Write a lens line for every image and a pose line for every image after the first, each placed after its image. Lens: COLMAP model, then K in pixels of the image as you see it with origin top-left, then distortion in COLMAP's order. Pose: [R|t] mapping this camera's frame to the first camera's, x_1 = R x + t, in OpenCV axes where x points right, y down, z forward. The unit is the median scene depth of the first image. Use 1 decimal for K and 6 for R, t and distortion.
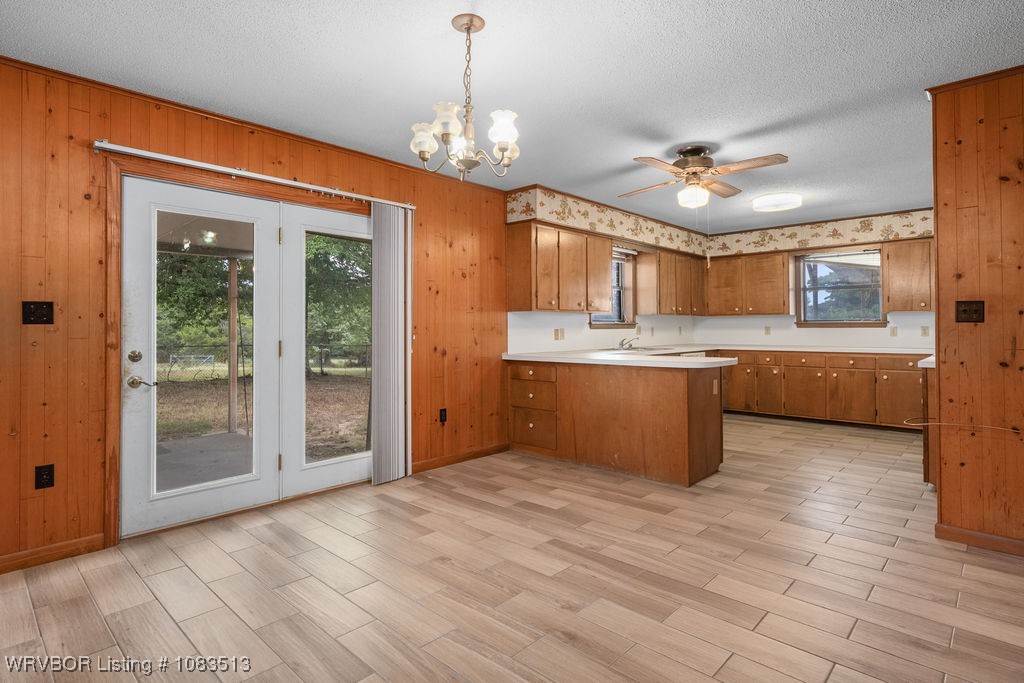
lens RADIAL K [[521.6, 0, 515.3], [0, 521.6, 323.3], [0, 0, 1]] dist [-0.007563, -0.000448]
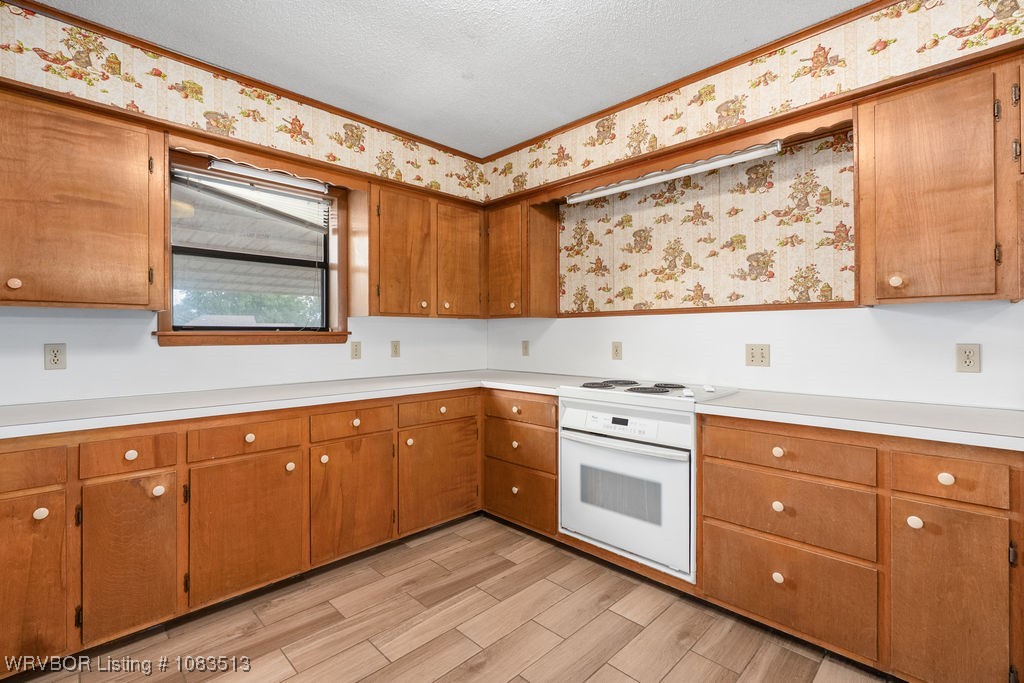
lens RADIAL K [[468.5, 0, 510.0], [0, 468.5, 331.1], [0, 0, 1]] dist [-0.001860, 0.001145]
pose [[0.030421, 0.007894, 0.999506, 0.244247], [-0.010480, 0.999916, -0.007579, -0.002944], [-0.999482, -0.010244, 0.030502, 0.855294]]
